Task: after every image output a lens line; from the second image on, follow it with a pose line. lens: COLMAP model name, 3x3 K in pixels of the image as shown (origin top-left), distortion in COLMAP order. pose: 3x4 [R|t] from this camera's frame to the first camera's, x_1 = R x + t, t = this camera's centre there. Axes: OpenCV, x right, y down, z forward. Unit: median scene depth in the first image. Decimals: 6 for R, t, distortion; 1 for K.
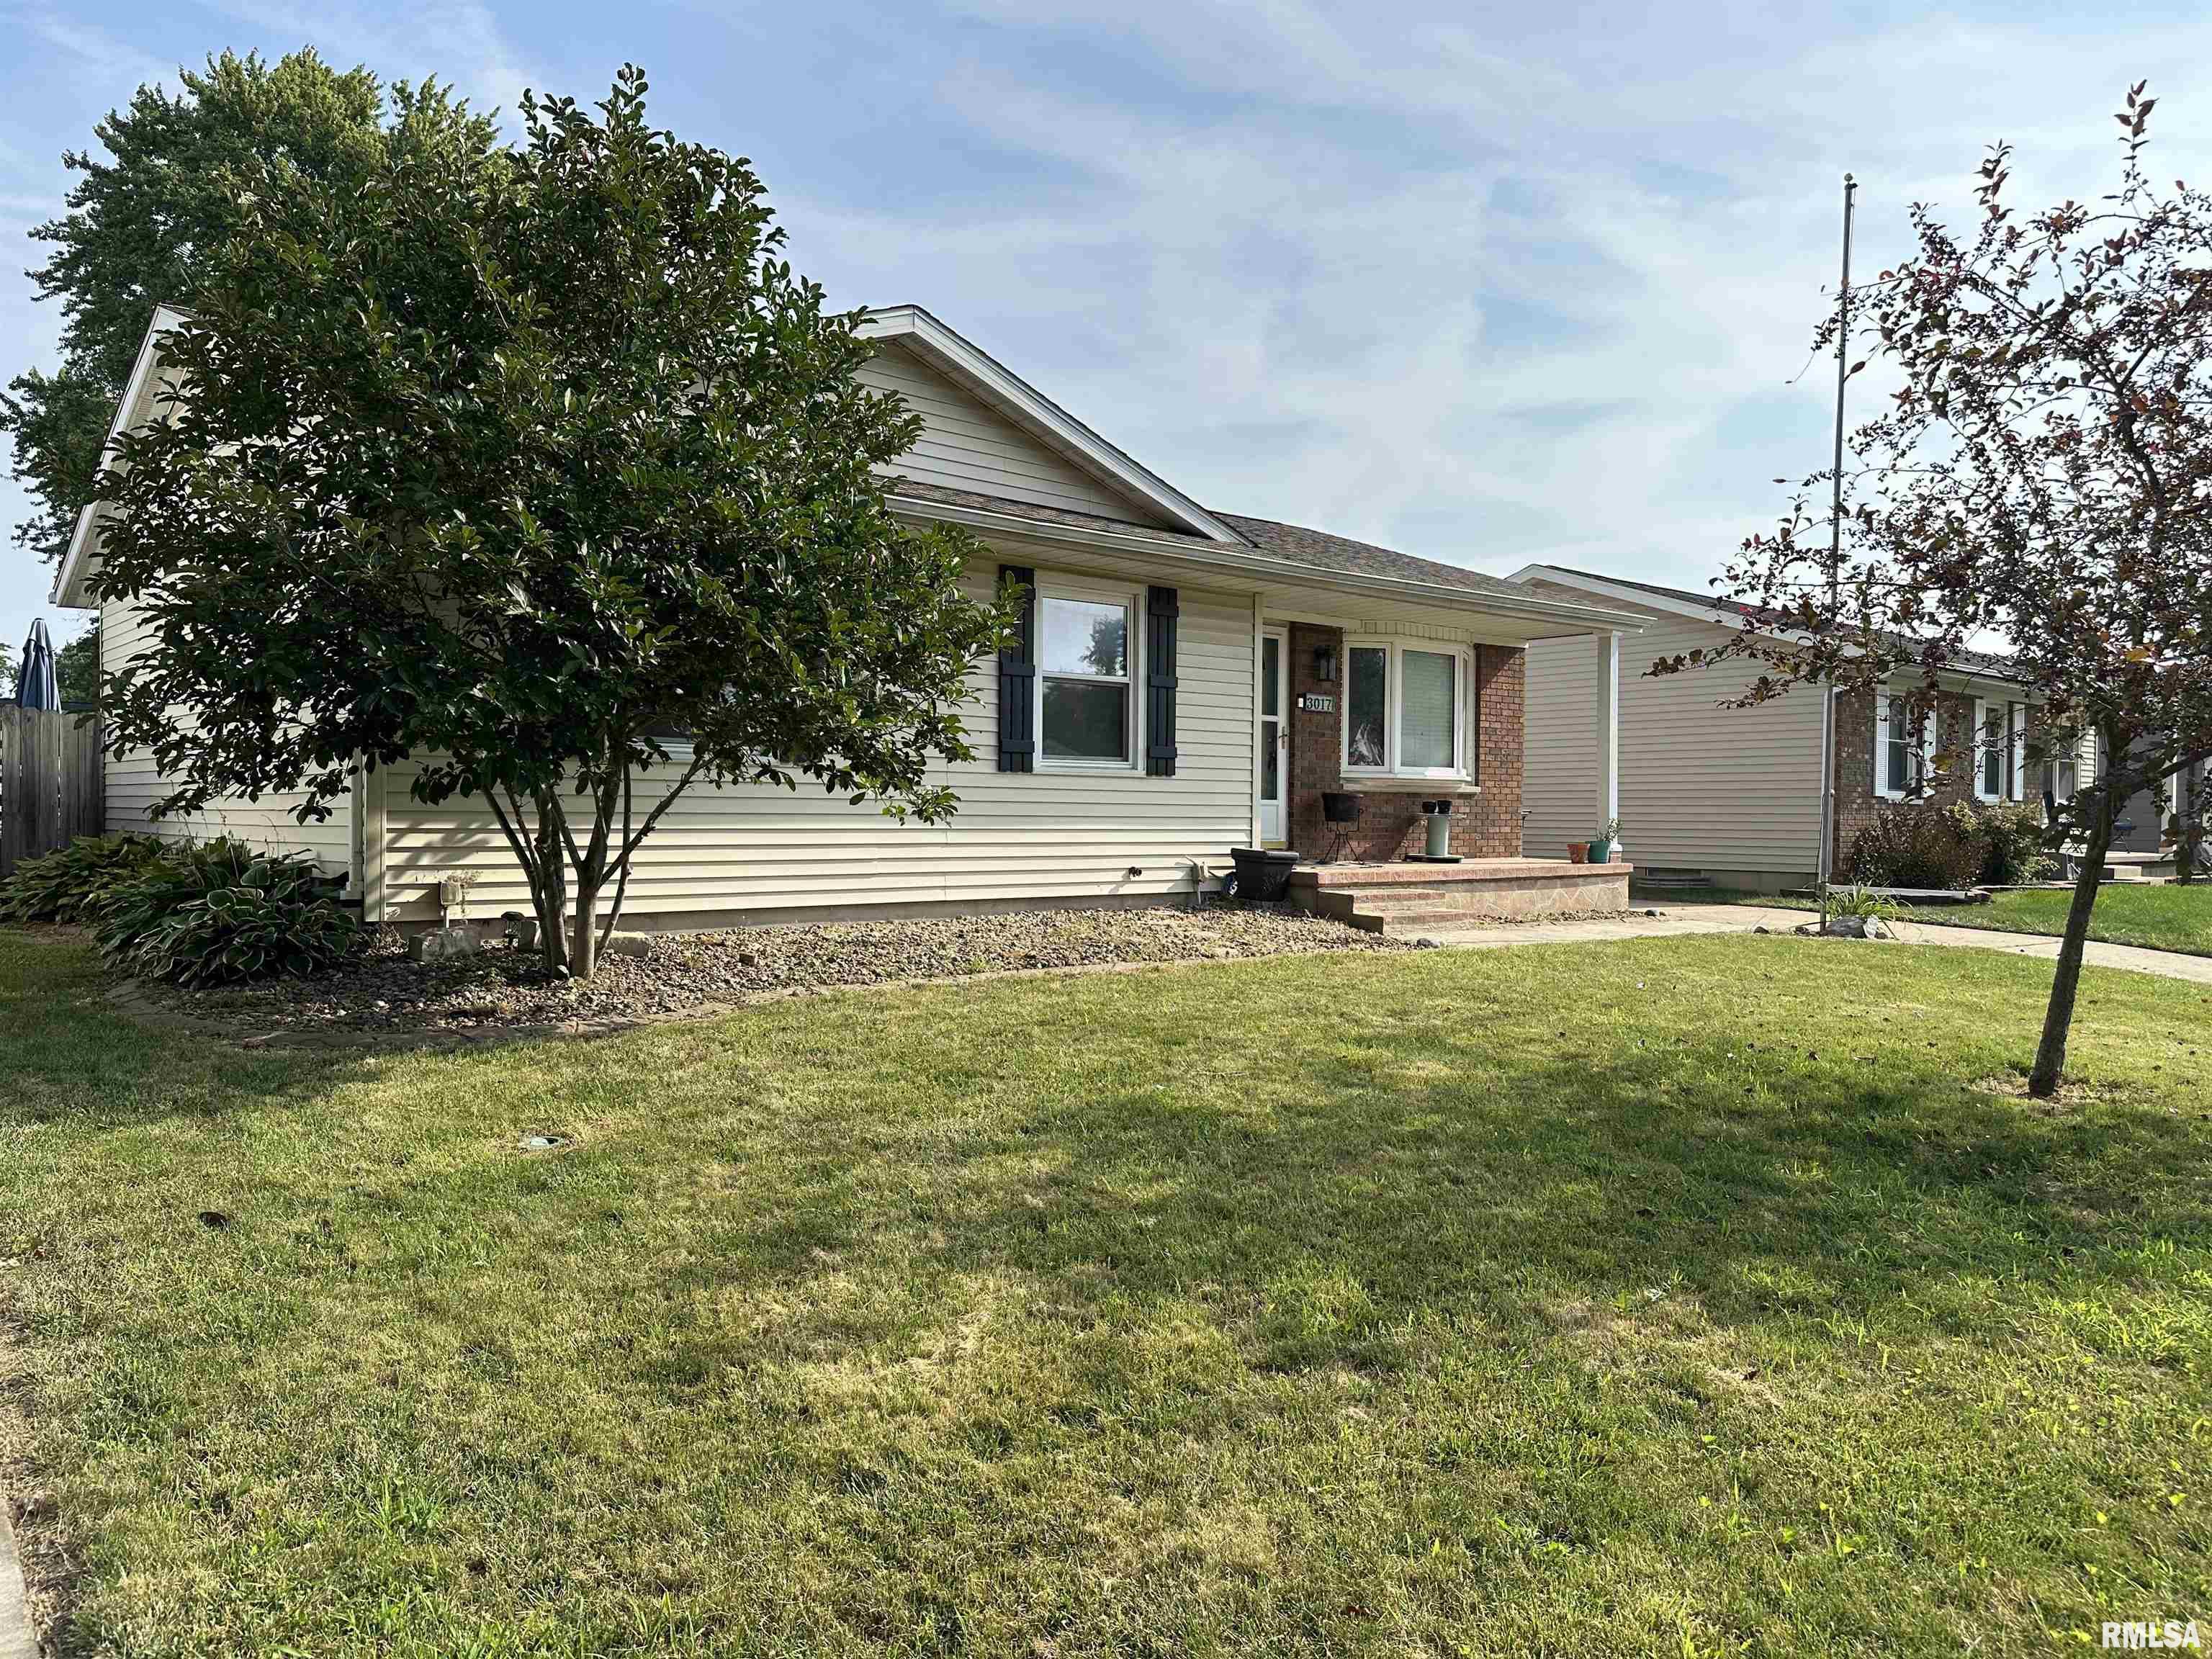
lens RADIAL K [[1585.7, 0, 1121.3], [0, 1585.7, 840.6], [0, 0, 1]] dist [0.049770, -0.056509]
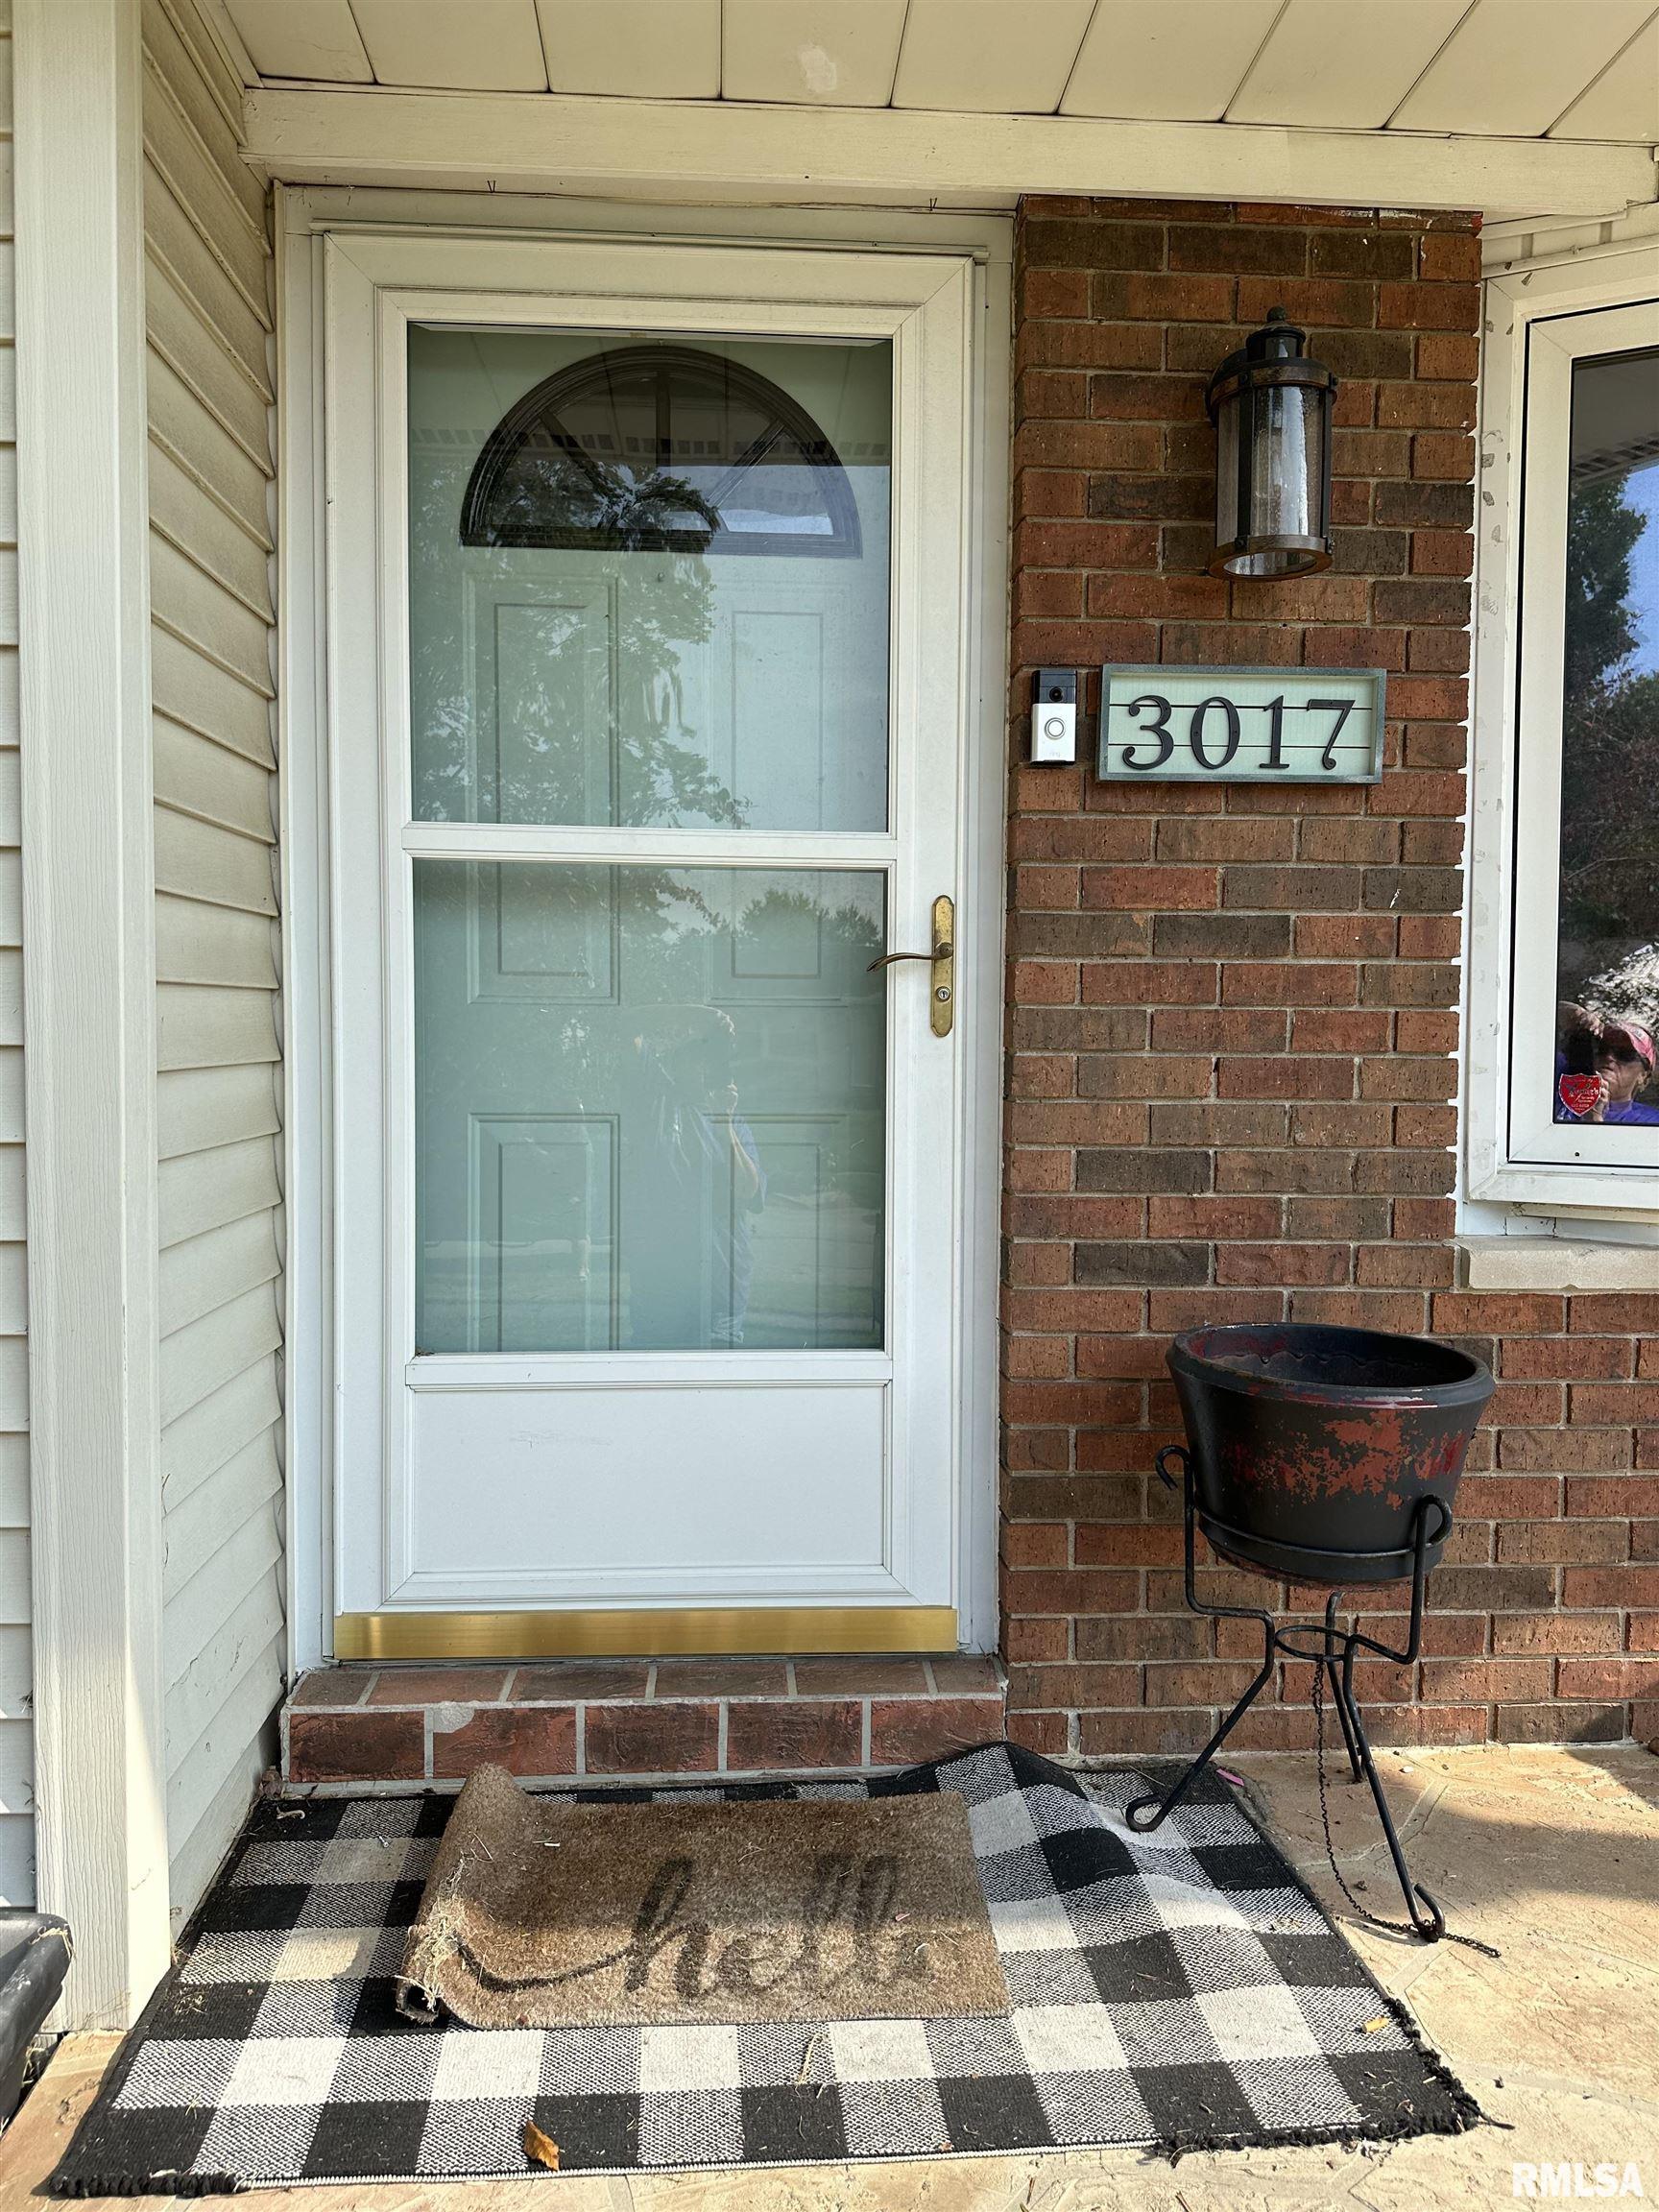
lens RADIAL K [[1585.7, 0, 792.6], [0, 1585.7, 1094.5], [0, 0, 1]] dist [0.049770, -0.056509]
pose [[0.786506, 0.021466, -0.617210, 0.349393], [-0.014167, 0.999760, 0.016718, -0.099055], [0.617420, -0.004405, 0.786621, 1.589045]]
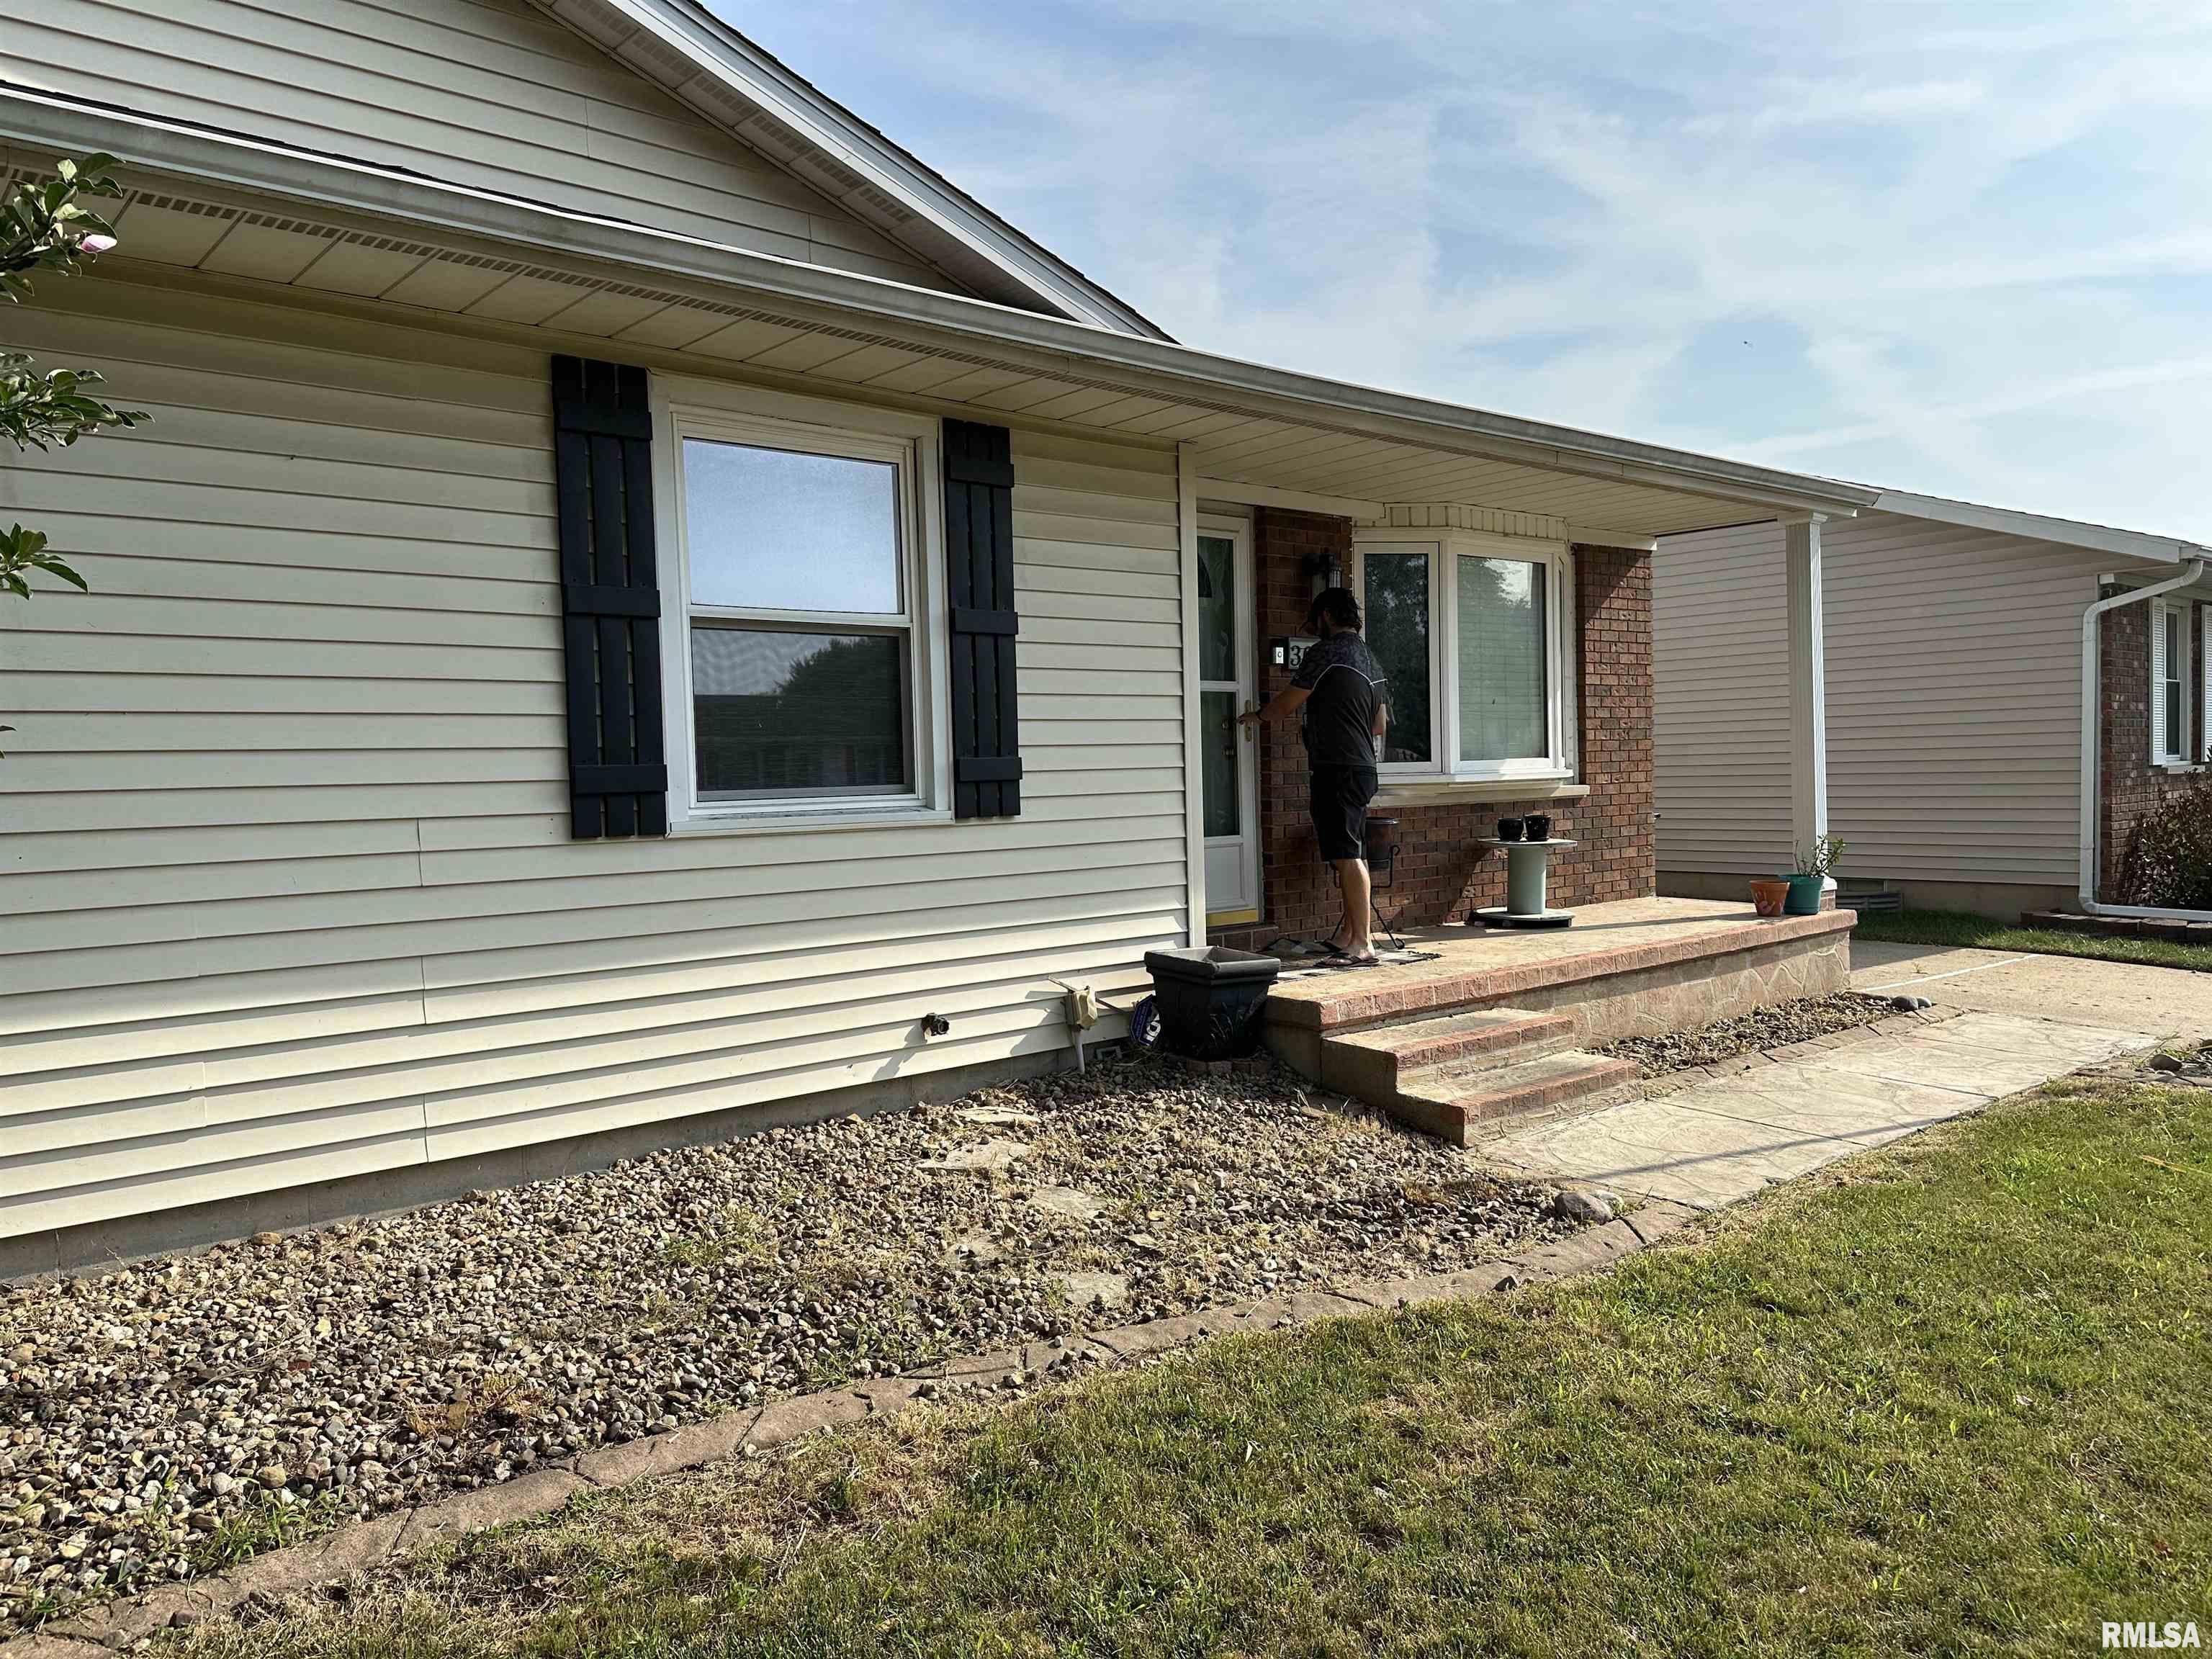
lens RADIAL K [[1585.7, 0, 1019.5], [0, 1585.7, 777.6], [0, 0, 1]] dist [0.049770, -0.056509]
pose [[0.998721, -0.028266, -0.041914, 0.087745], [0.027977, 0.999581, -0.007468, -0.079215], [0.042107, 0.006286, 0.999093, 0.834166]]
